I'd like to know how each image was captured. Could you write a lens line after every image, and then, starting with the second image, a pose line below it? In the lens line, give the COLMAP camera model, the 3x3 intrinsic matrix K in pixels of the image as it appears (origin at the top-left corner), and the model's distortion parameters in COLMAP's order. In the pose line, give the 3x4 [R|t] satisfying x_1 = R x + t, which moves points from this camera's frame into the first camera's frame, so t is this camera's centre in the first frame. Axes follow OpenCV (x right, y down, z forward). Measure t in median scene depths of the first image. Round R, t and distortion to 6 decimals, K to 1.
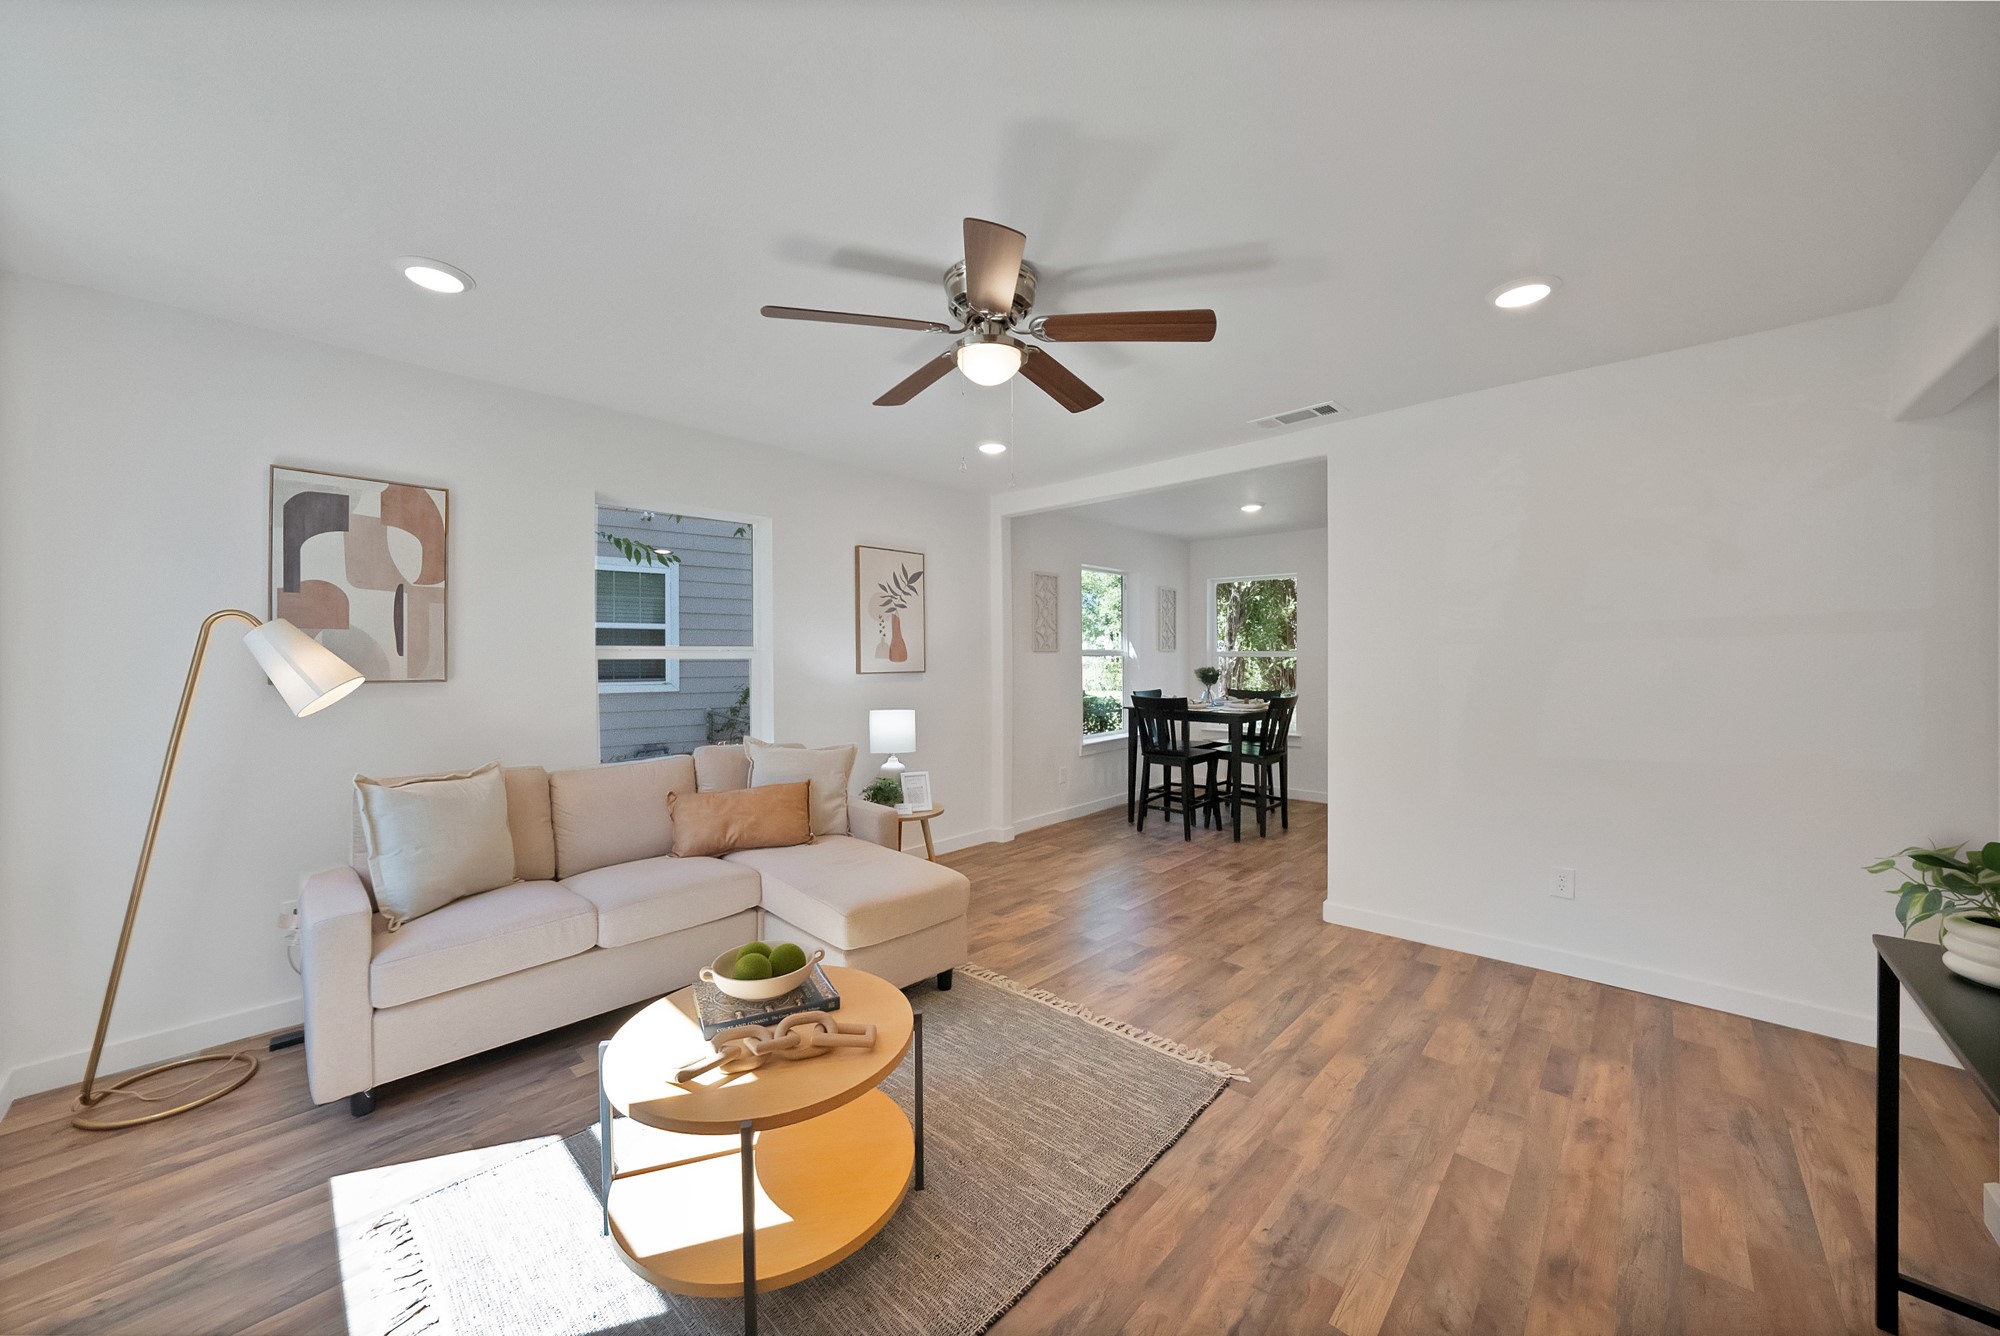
lens RADIAL K [[712.7, 0, 986.5], [0, 712.7, 658.0], [0, 0, 1]] dist [-0.014352, 0.000083]
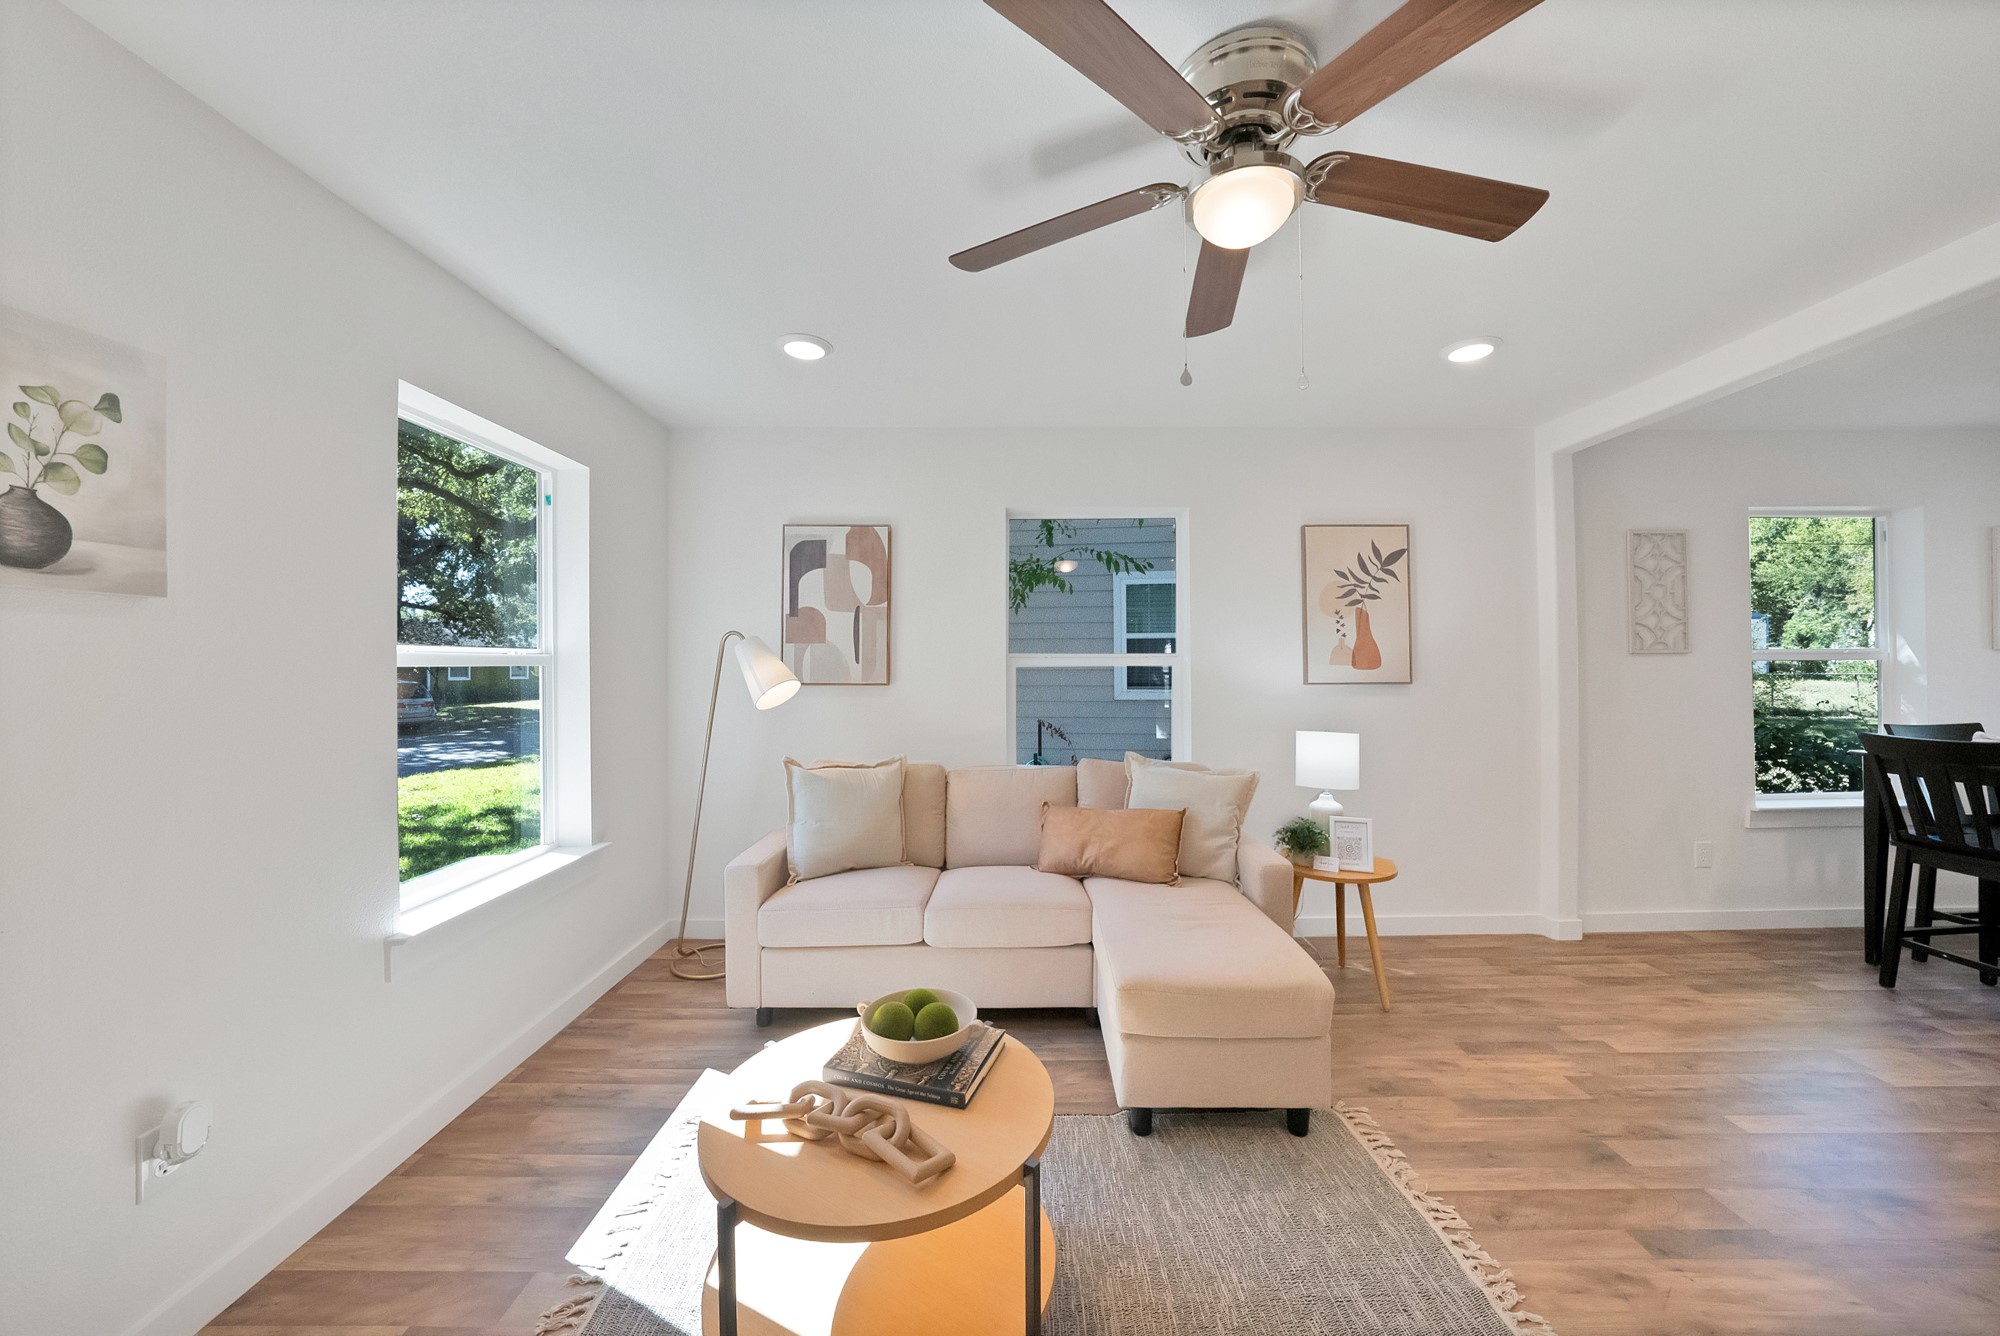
lens RADIAL K [[711.6, 0, 1008.4], [0, 711.6, 661.3], [0, 0, 1]] dist [-0.032755, 0.008599]
pose [[0.697617, -0.007300, -0.716434, 0.195901], [0.001479, 0.999961, -0.008748, 0.003330], [0.716470, 0.005044, 0.697600, 0.249786]]
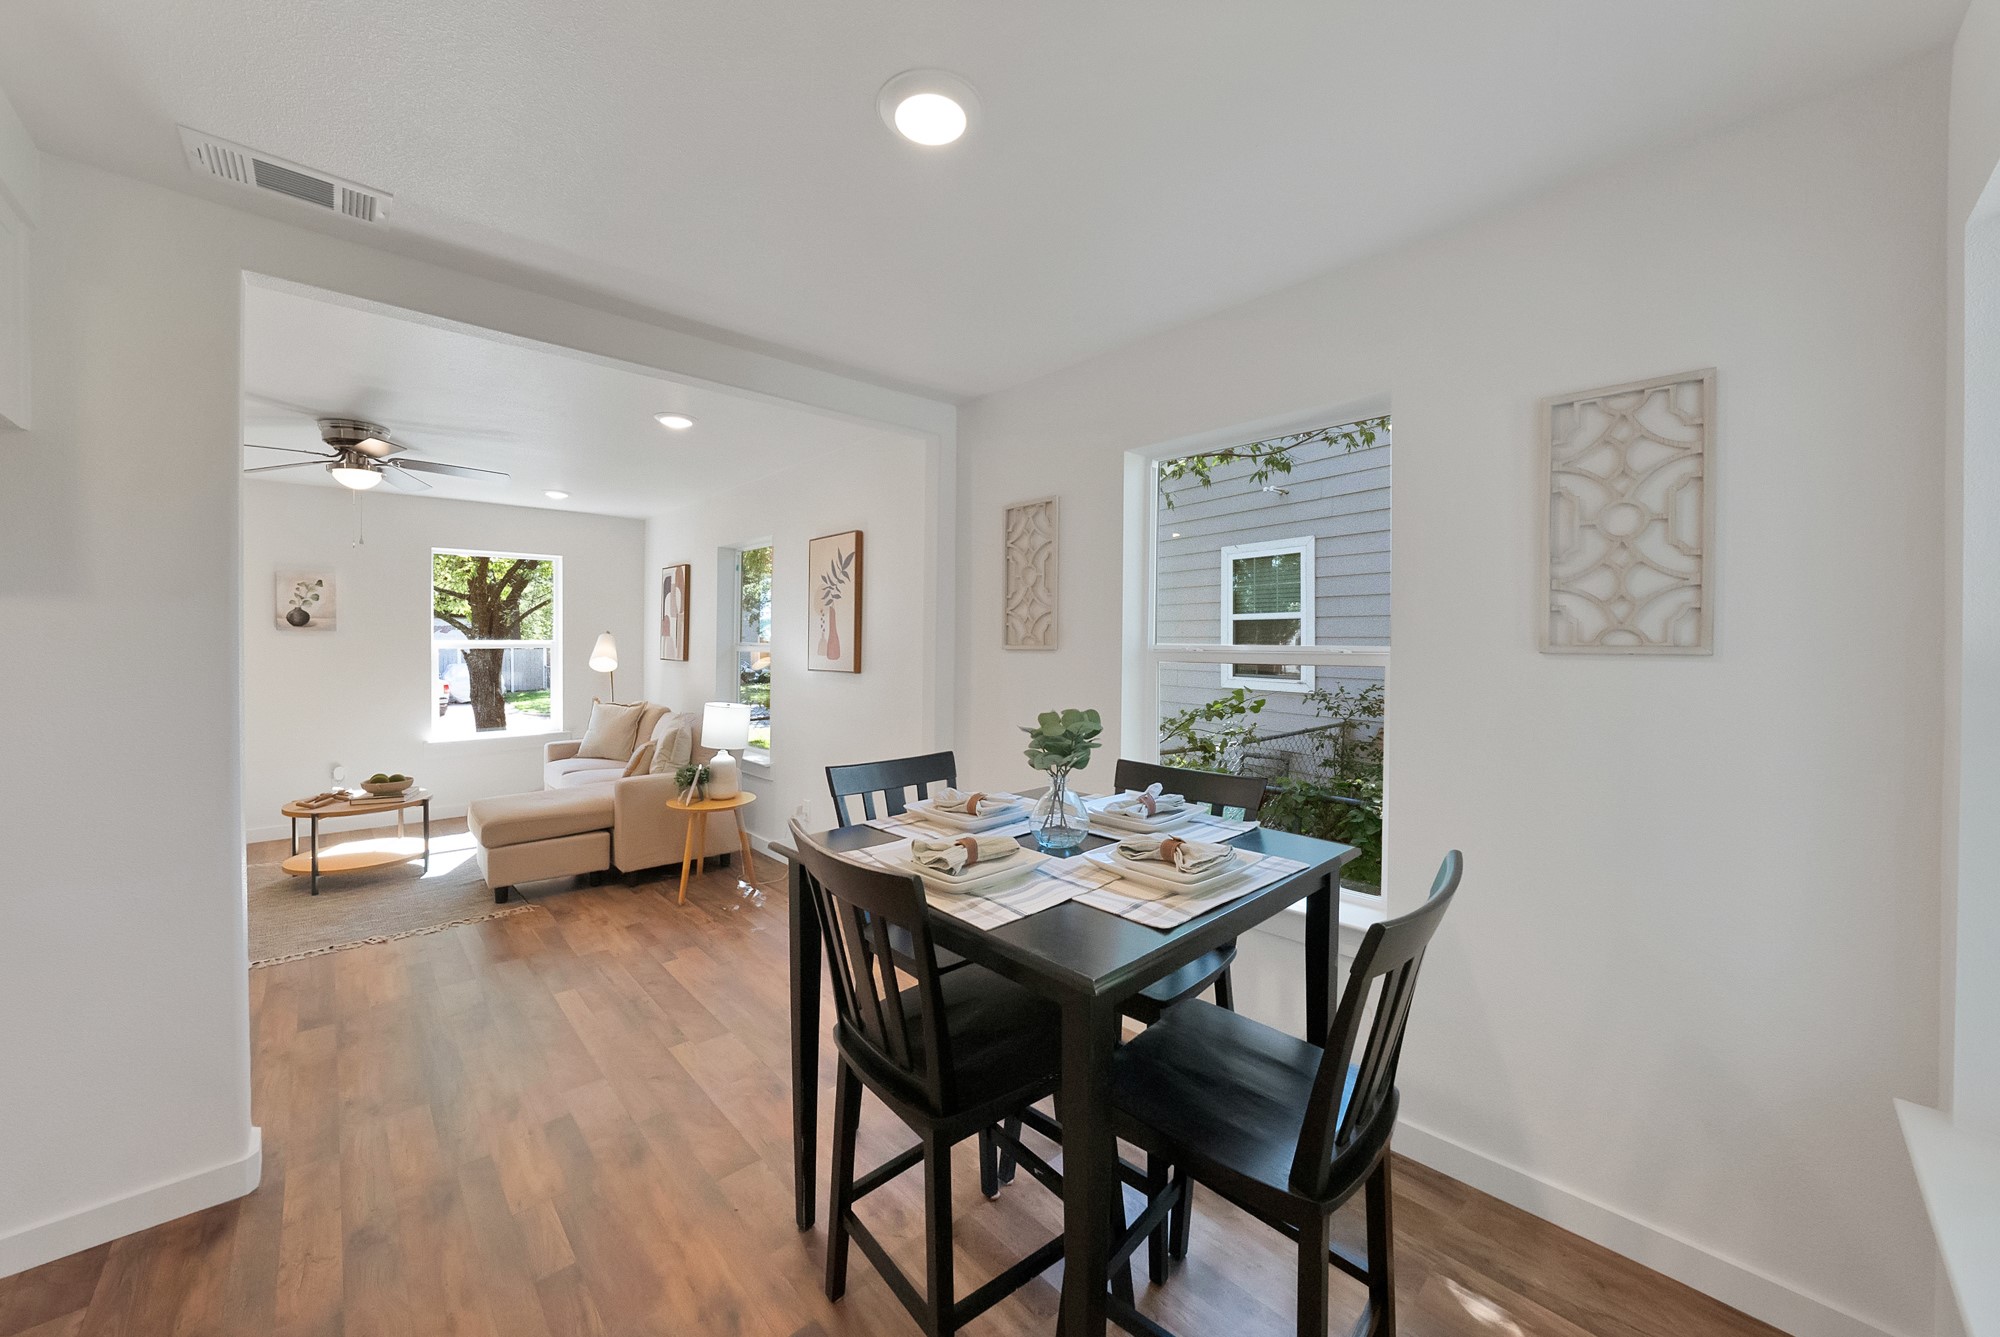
lens RADIAL K [[716.2, 0, 996.3], [0, 716.2, 652.9], [0, 0, 1]] dist [-0.036401, 0.008563]
pose [[-0.040362, 0.017366, -0.999034, 0.981373], [-0.008033, 0.999811, 0.017704, -0.026675], [0.999153, 0.008740, -0.040215, 1.599544]]
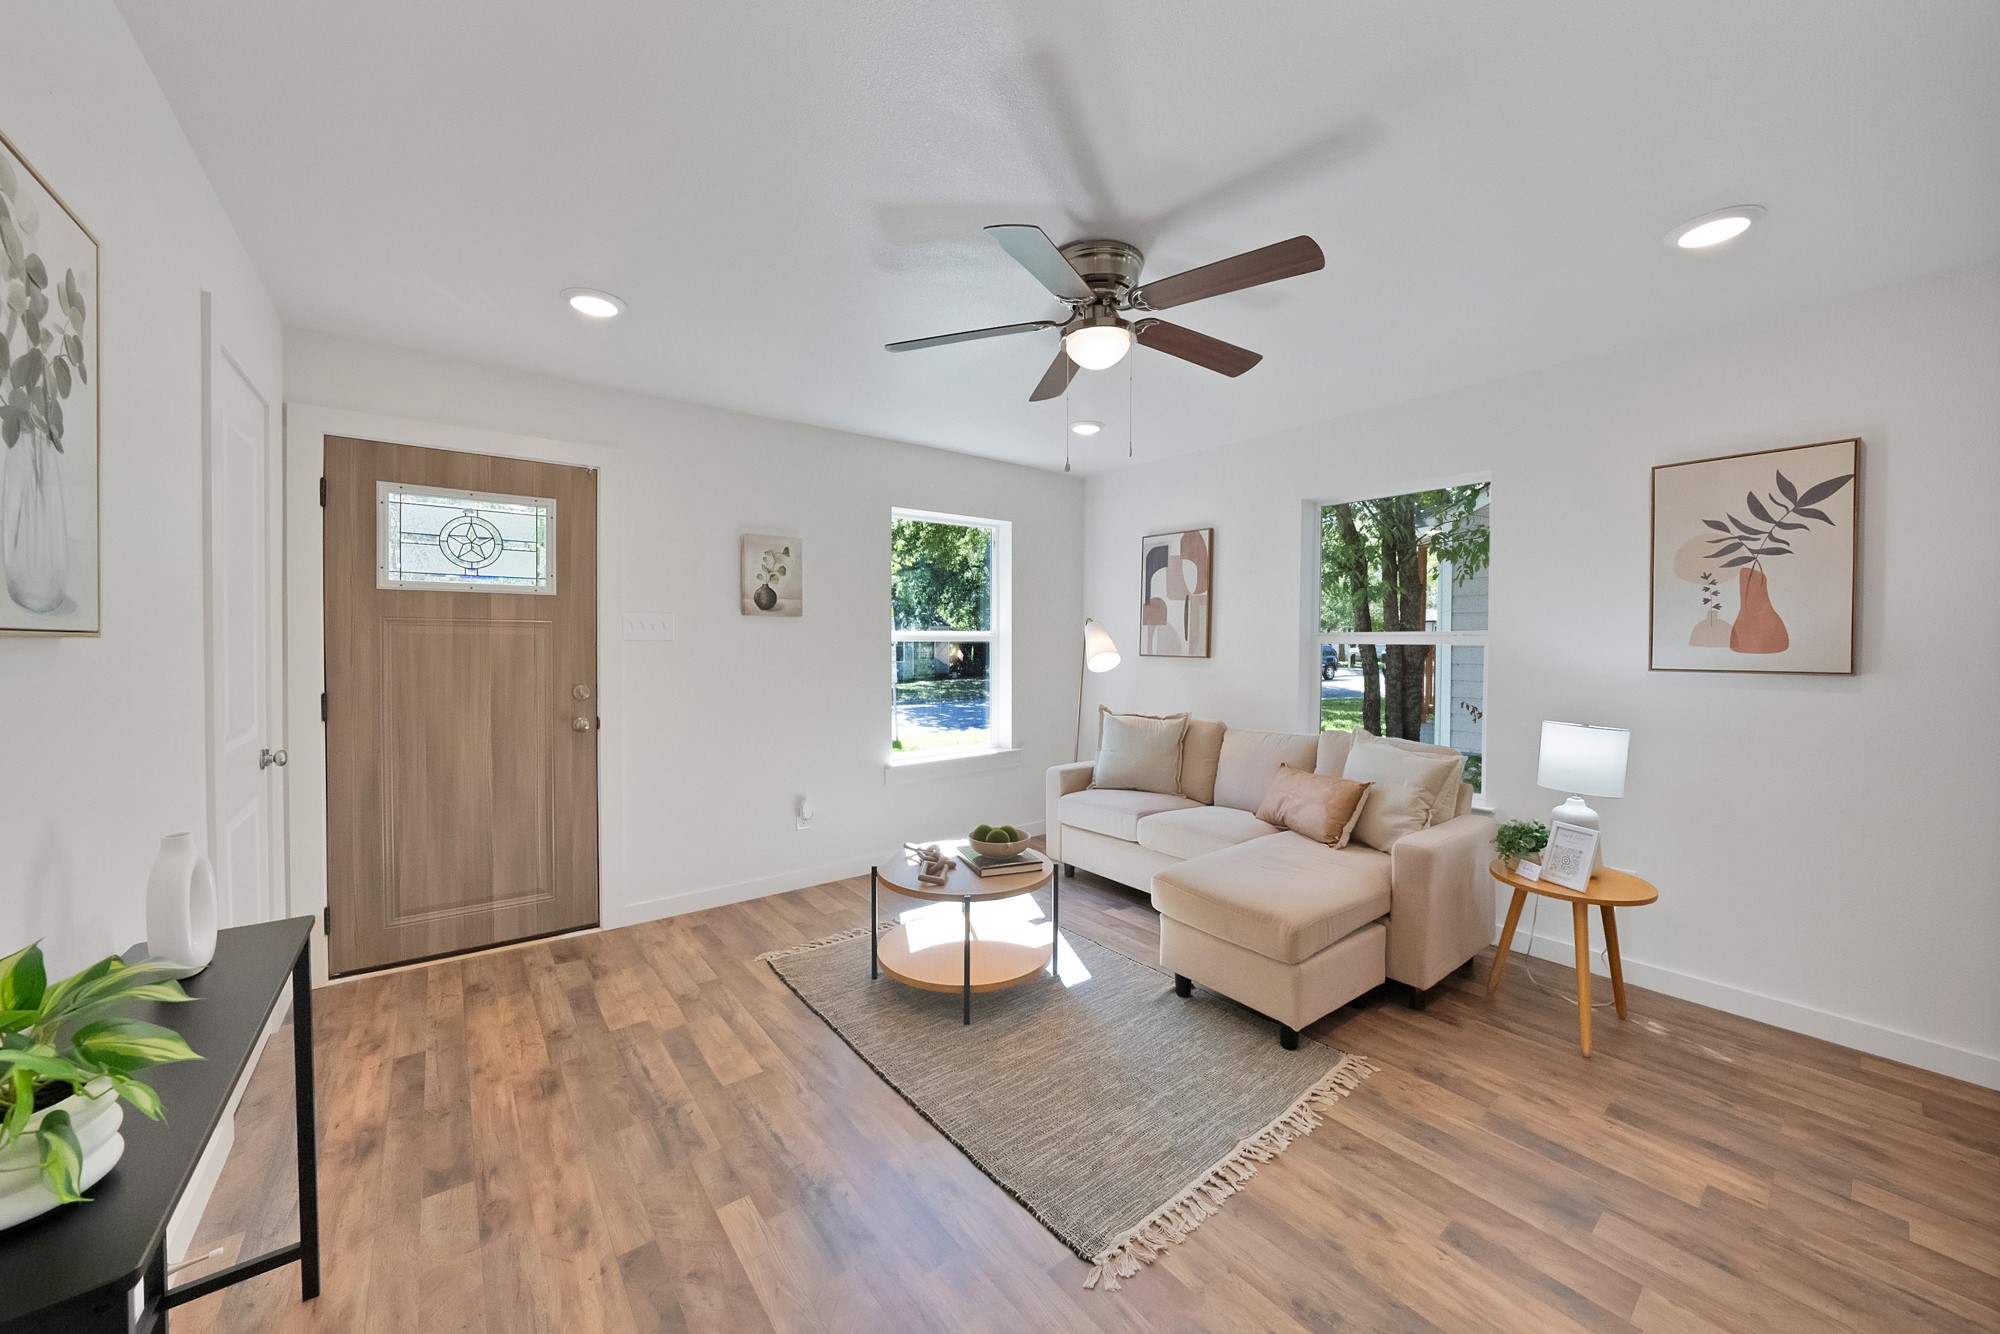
lens RADIAL K [[716.2, 0, 996.3], [0, 716.2, 651.4], [0, 0, 1]] dist [-0.036401, 0.008563]
pose [[-0.140319, 0.014979, -0.989993, 0.637919], [-0.005725, 0.999857, 0.015939, -0.001352], [0.990090, 0.007904, -0.140213, 0.629469]]
